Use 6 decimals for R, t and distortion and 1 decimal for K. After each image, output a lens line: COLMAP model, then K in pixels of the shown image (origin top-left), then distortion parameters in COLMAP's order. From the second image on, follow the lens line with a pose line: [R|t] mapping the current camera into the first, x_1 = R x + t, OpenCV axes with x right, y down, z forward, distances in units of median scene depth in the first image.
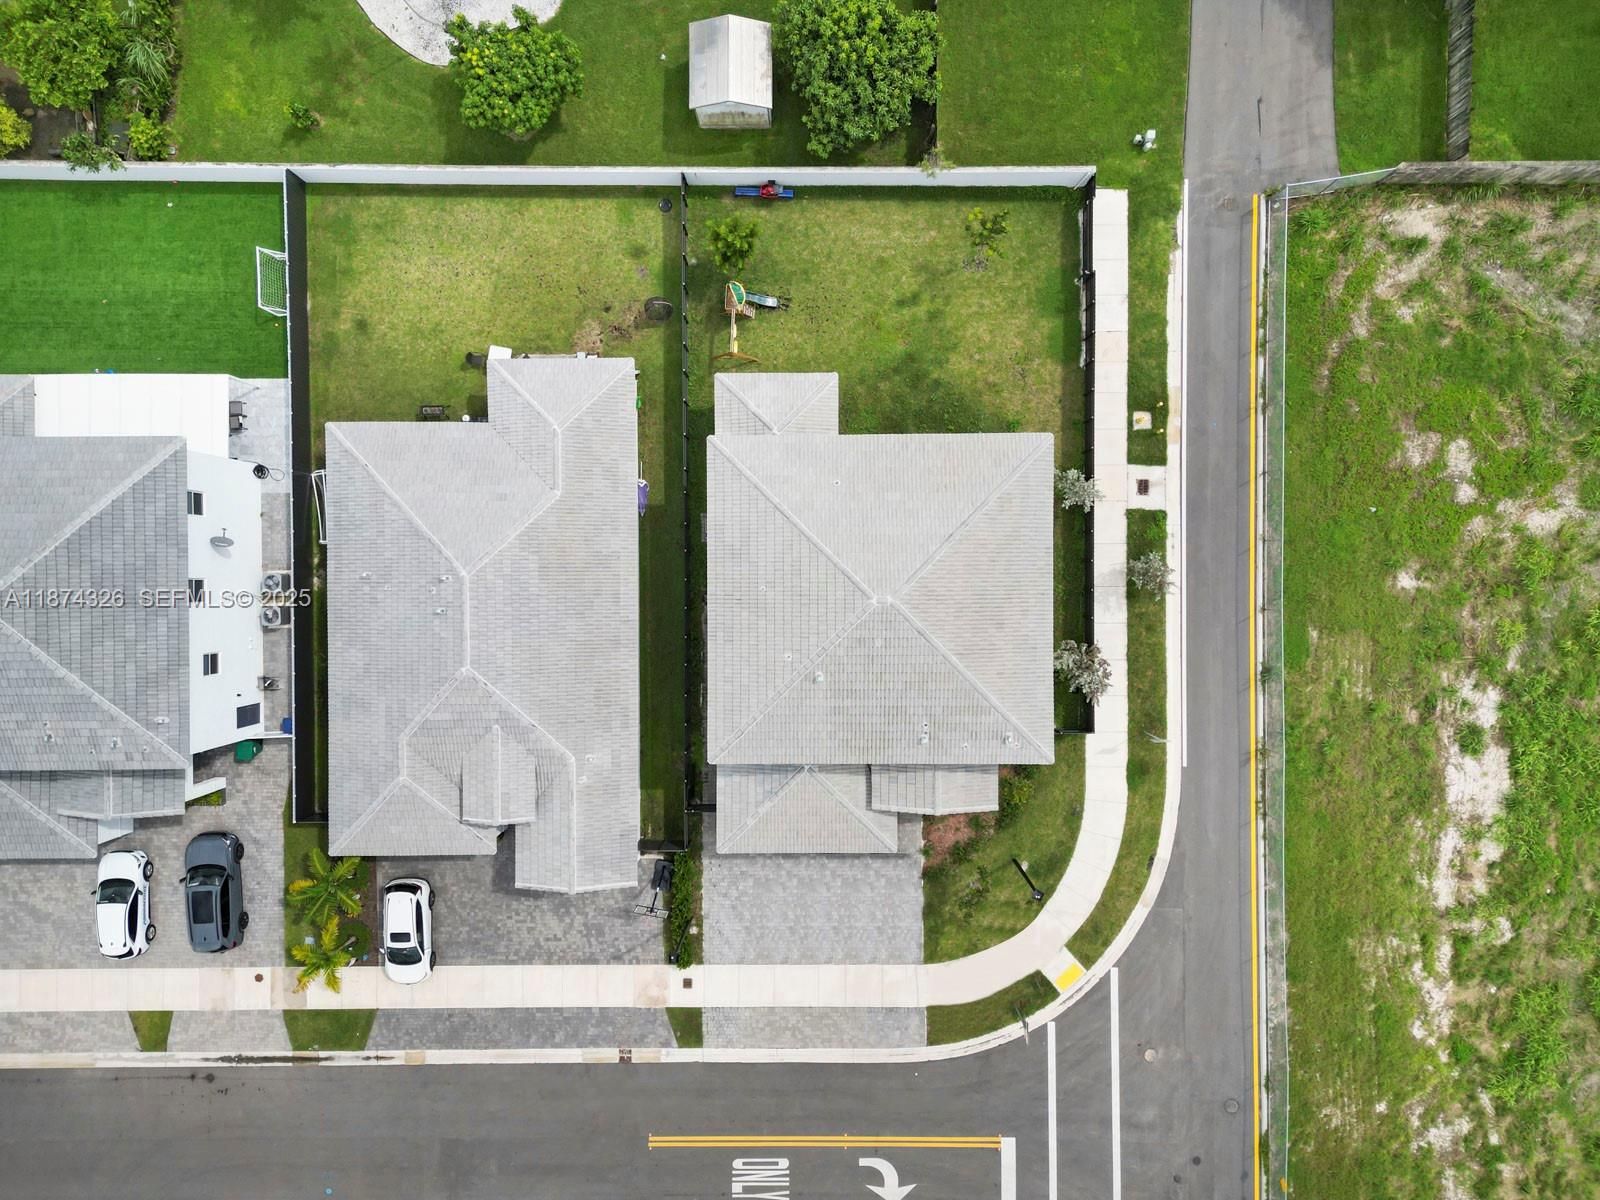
lens RADIAL K [[1122.5, 0, 803.5], [0, 1122.5, 601.0], [0, 0, 1]] dist [0.054477, -0.037236]
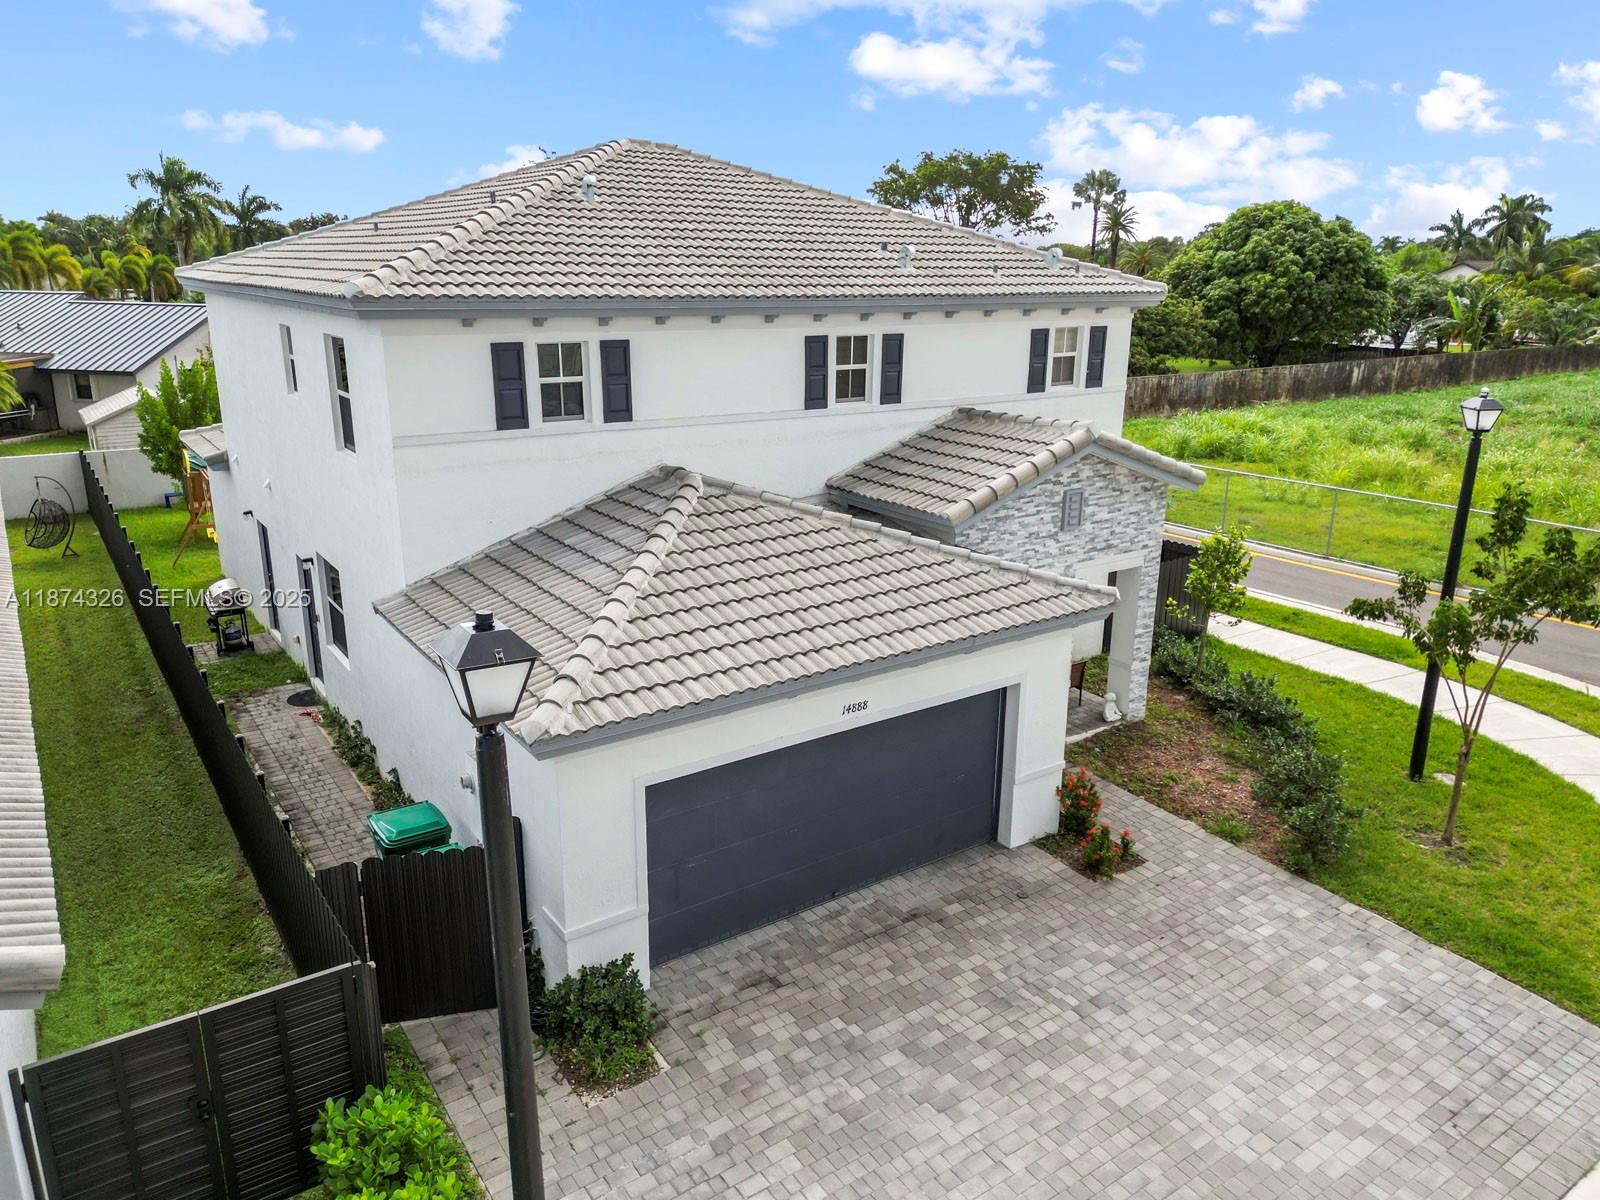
lens RADIAL K [[1122.5, 0, 808.4], [0, 1122.5, 606.9], [0, 0, 1]] dist [0.054477, -0.037236]
pose [[0.820995, -0.148276, 0.551345, -0.133659], [0.570883, 0.226315, -0.789224, 0.378813], [-0.007754, 0.962702, 0.270452, 0.865999]]
